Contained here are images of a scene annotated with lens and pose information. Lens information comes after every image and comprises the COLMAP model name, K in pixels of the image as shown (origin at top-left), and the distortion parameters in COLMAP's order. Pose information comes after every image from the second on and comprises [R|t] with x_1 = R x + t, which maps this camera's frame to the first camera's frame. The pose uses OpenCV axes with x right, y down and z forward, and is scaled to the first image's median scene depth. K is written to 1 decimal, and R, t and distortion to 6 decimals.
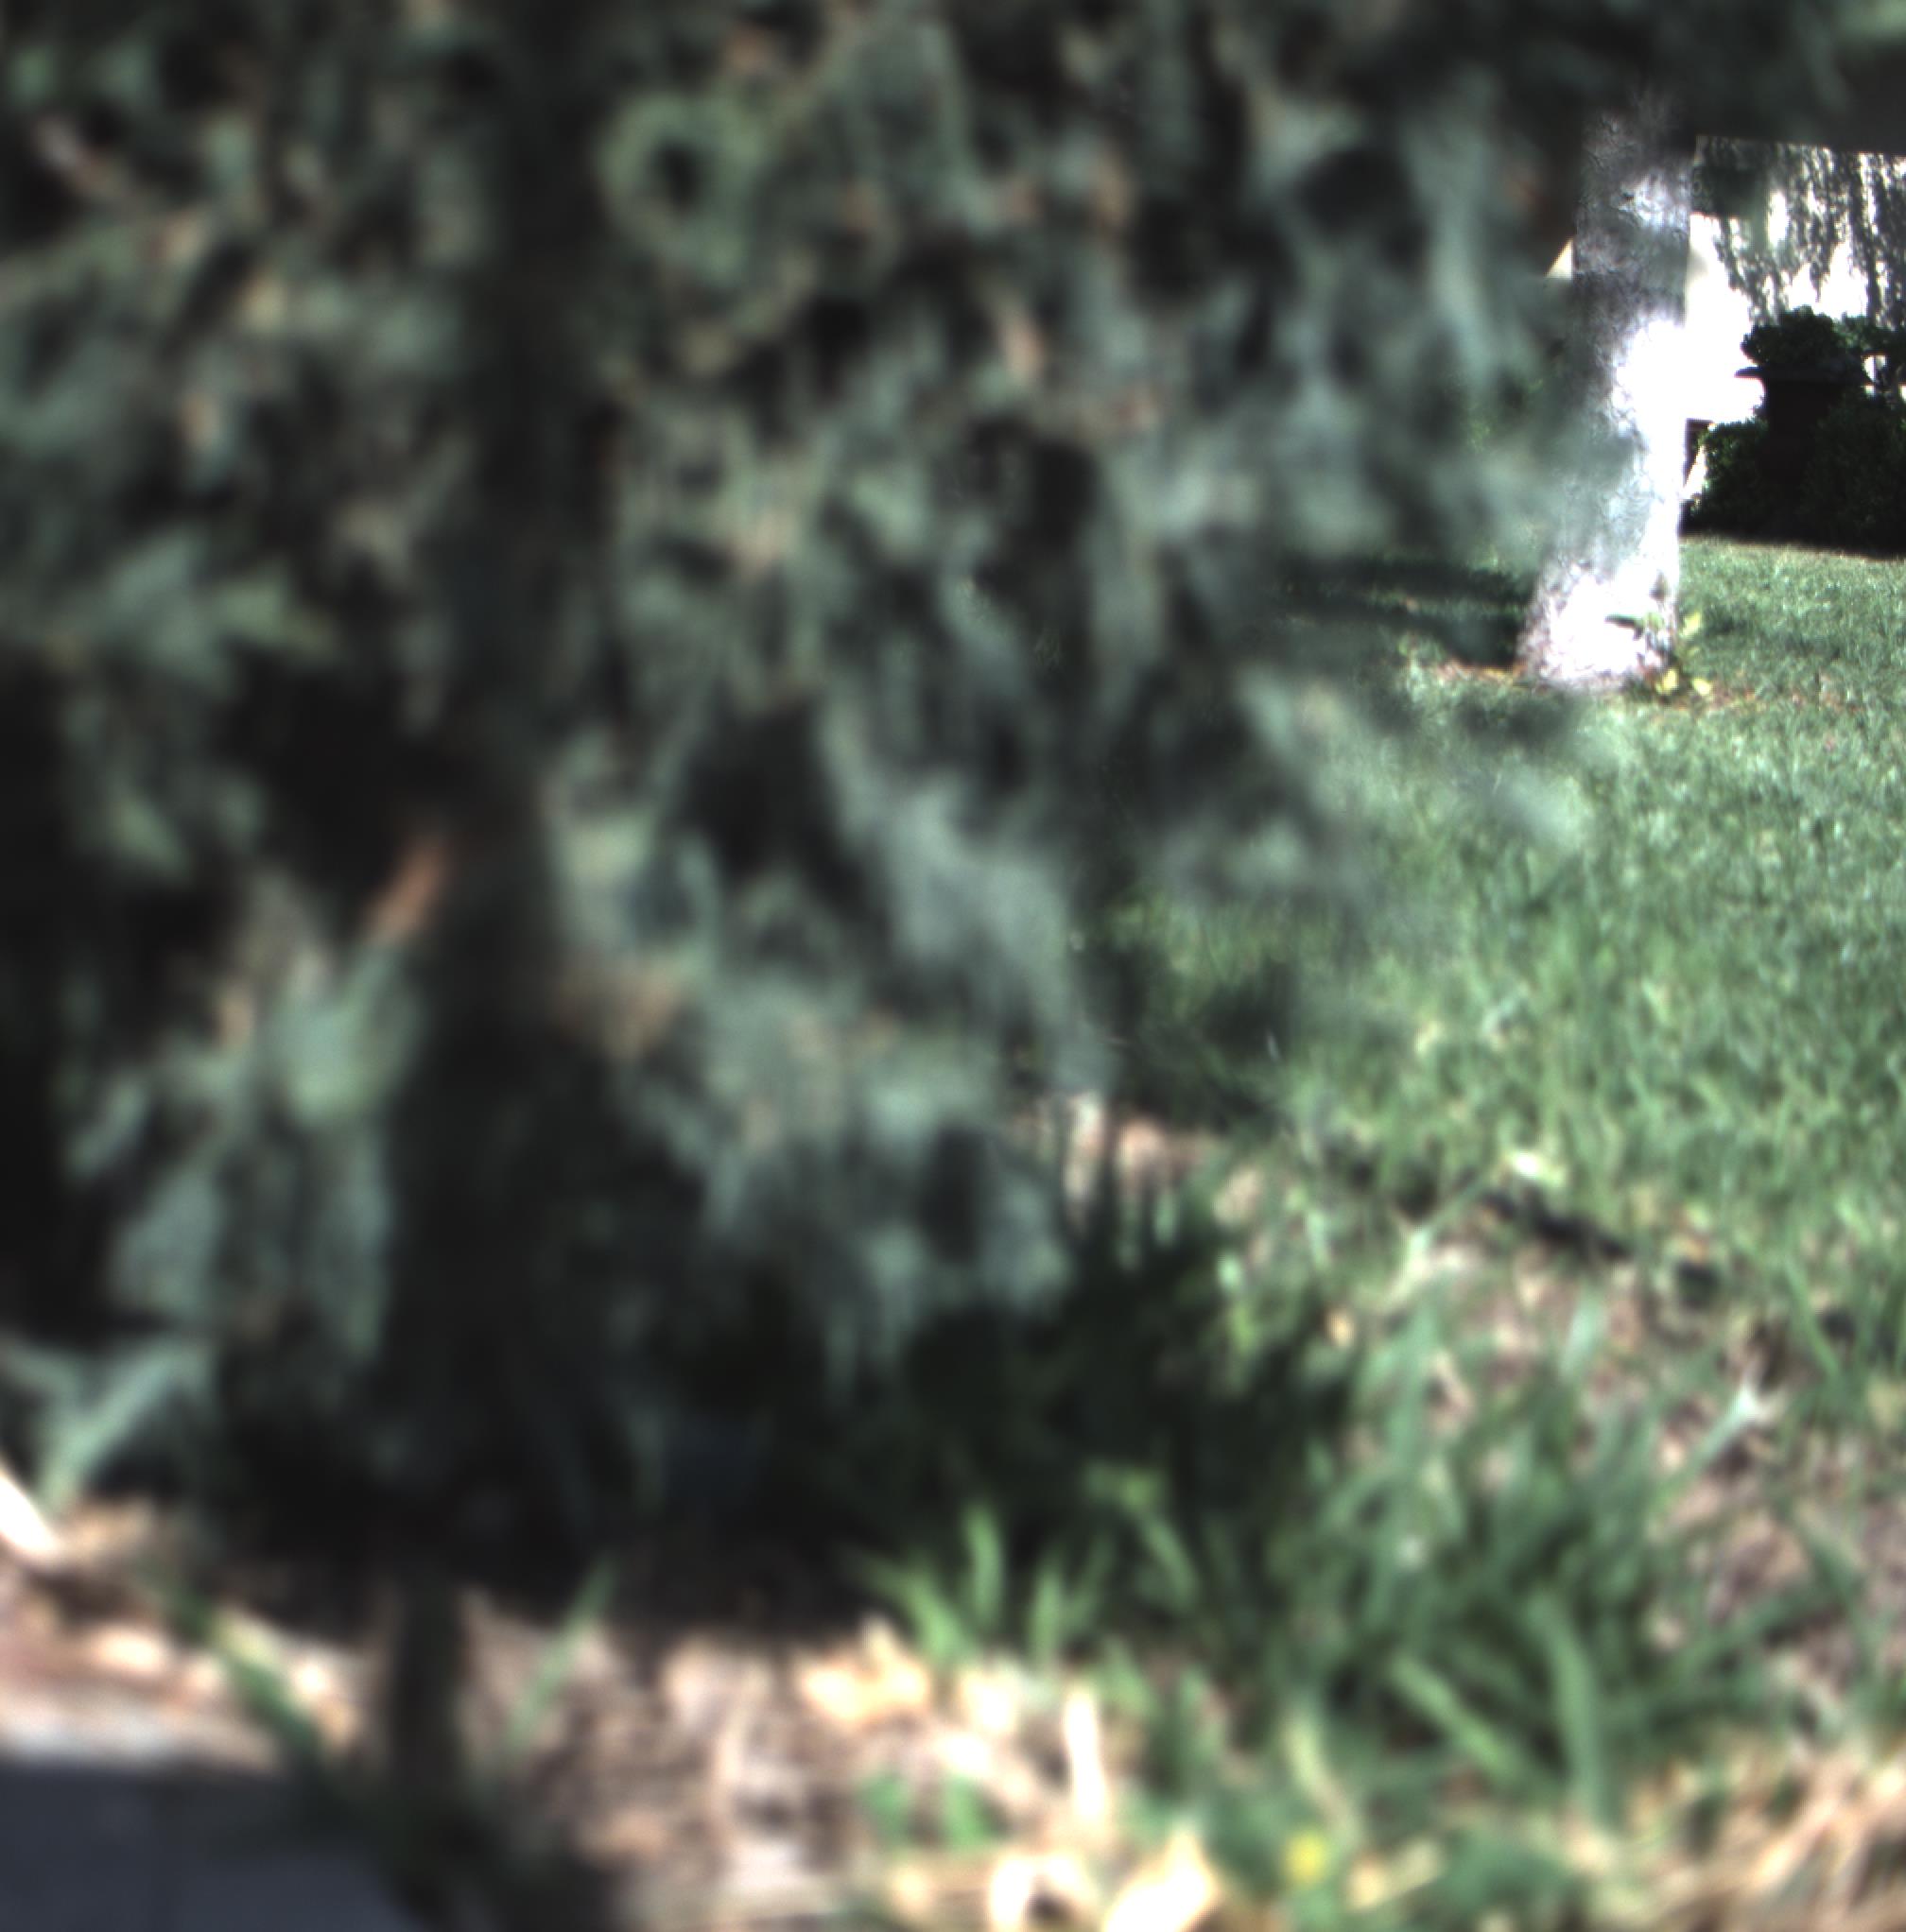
lens RADIAL K [[4370.5, 0, 738.2], [0, 4370.5, 900.4], [0, 0, 1]] dist [-0.148590, 0.861681]
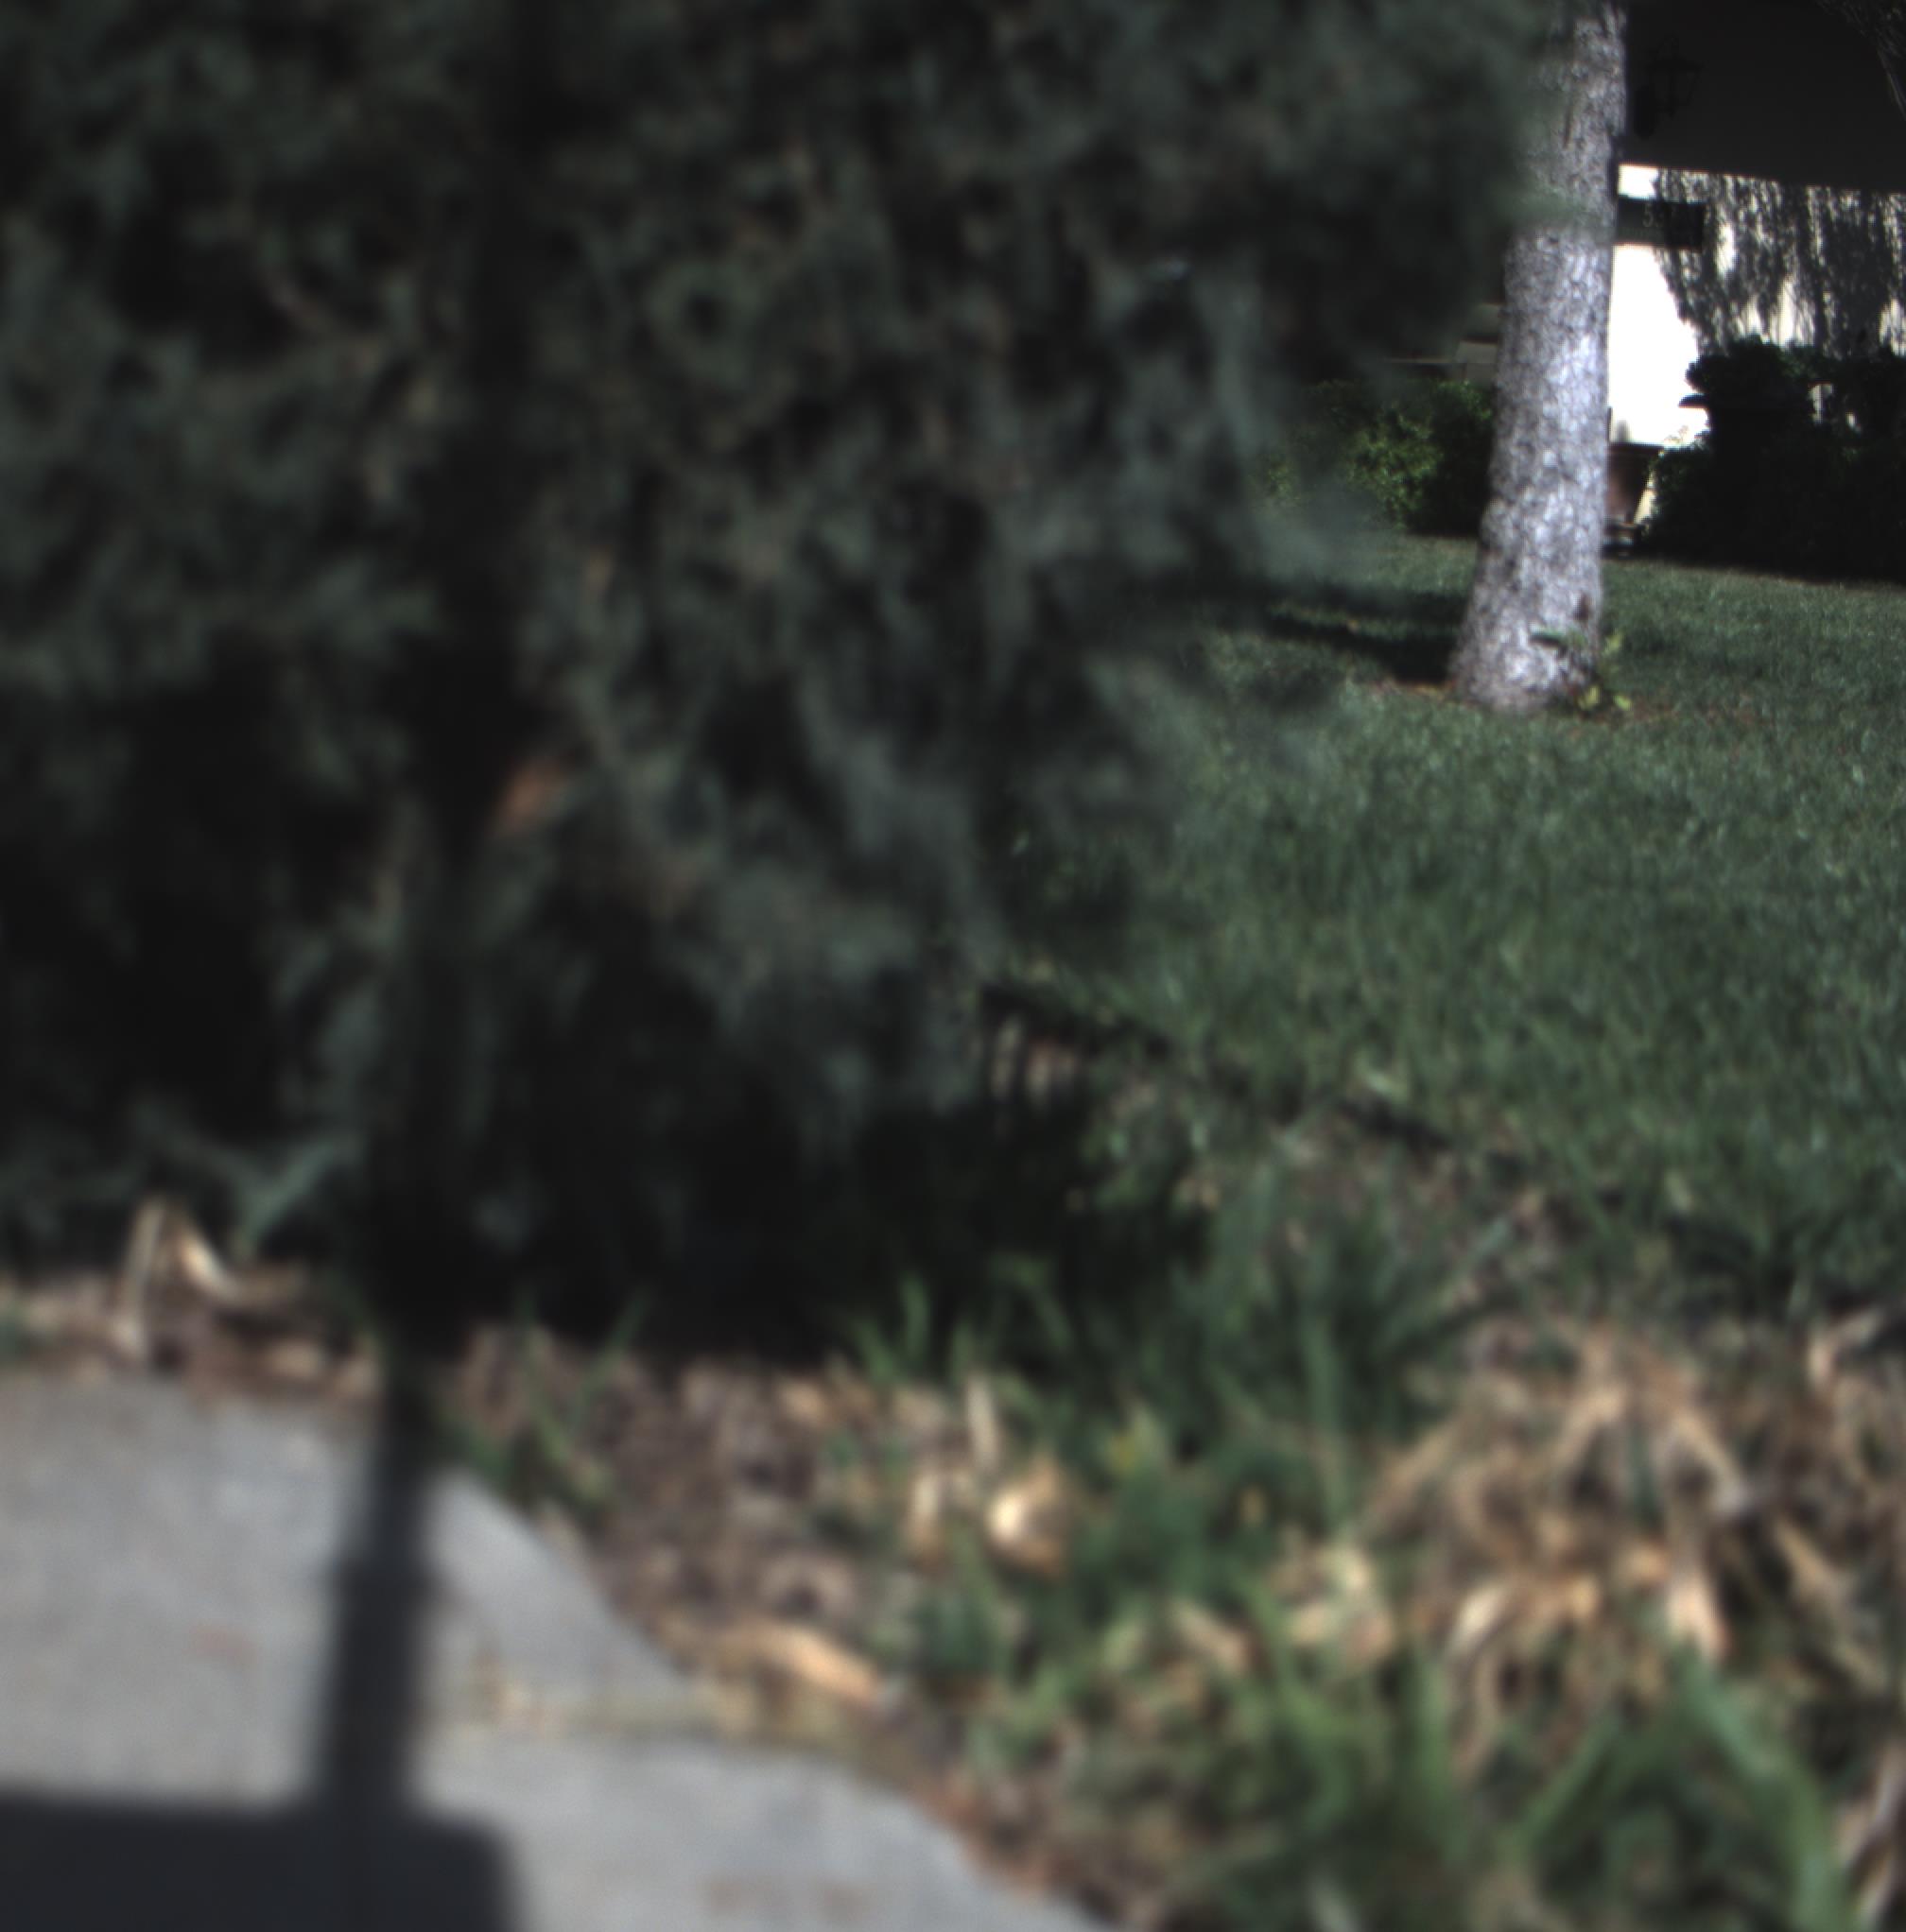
lens RADIAL K [[4370.5, 0, 738.2], [0, 4370.5, 900.4], [0, 0, 1]] dist [-0.148590, 0.861681]
pose [[0.999963, 0.003755, 0.007680, -0.006905], [-0.003721, 0.999983, -0.004532, 0.021172], [-0.007697, 0.004503, 0.999960, -0.262597]]
